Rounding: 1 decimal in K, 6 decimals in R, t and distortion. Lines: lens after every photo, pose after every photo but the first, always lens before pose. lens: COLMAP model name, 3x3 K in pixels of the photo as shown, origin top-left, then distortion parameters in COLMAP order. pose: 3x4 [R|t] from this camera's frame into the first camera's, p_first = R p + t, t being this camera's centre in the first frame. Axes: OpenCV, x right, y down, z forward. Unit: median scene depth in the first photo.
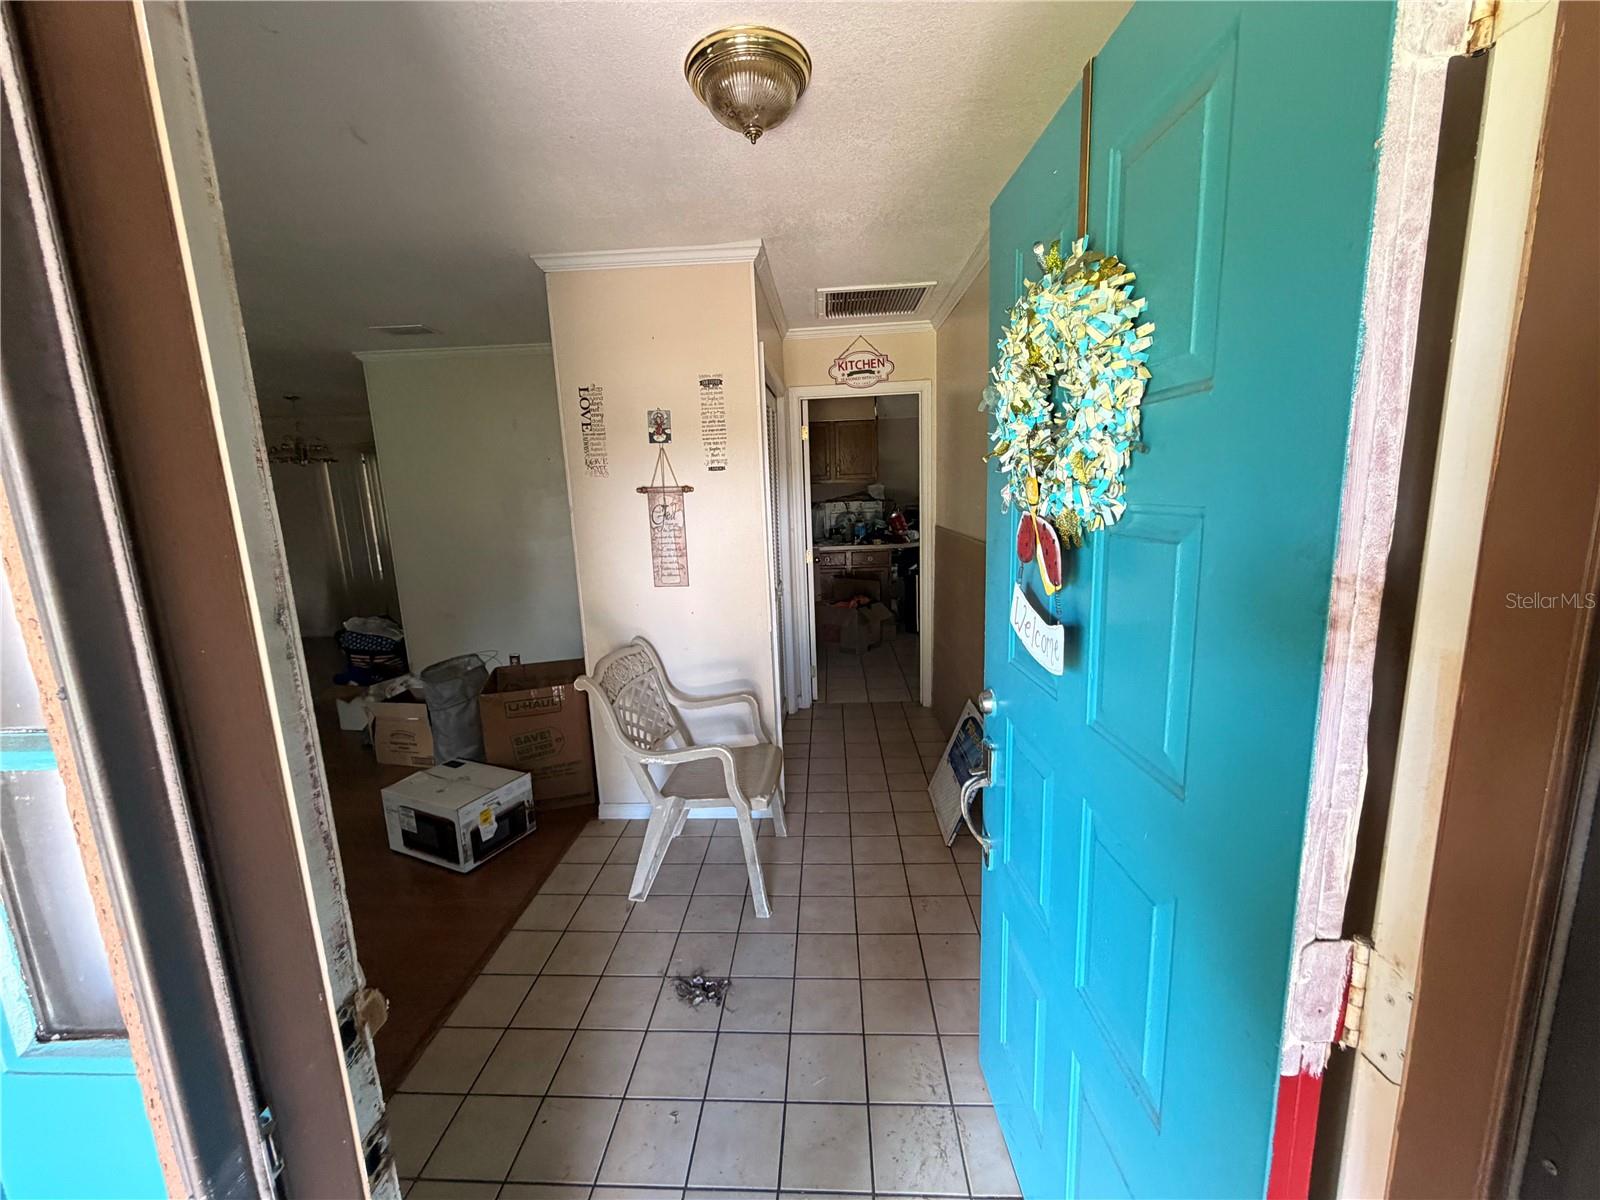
lens RADIAL K [[635.3, 0, 798.6], [0, 635.3, 596.0], [0, 0, 1]] dist [-0.003815, 0.001049]
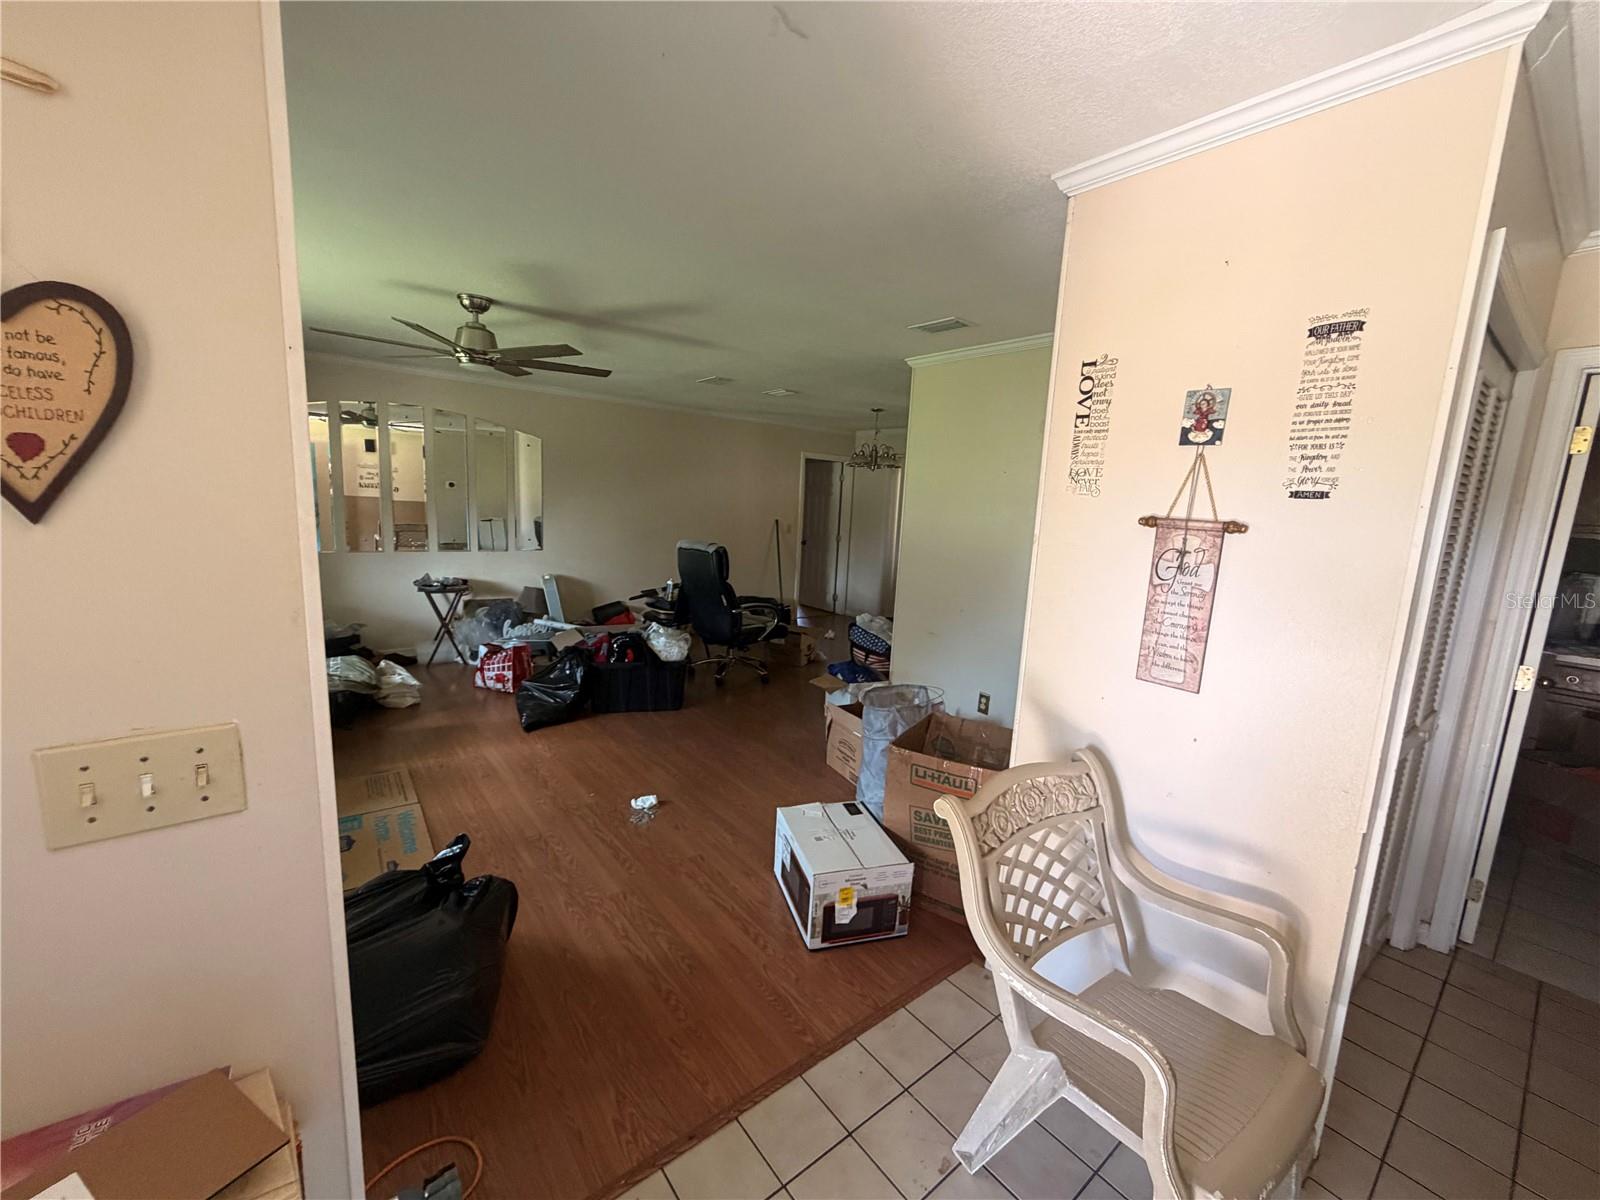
lens RADIAL K [[635.3, 0, 795.8], [0, 635.3, 600.0], [0, 0, 1]] dist [-0.003815, 0.001049]
pose [[0.650171, 0.187074, -0.736397, -0.002798], [-0.202059, 0.976885, 0.069767, -0.066664], [0.732427, 0.103435, 0.672942, 0.345564]]
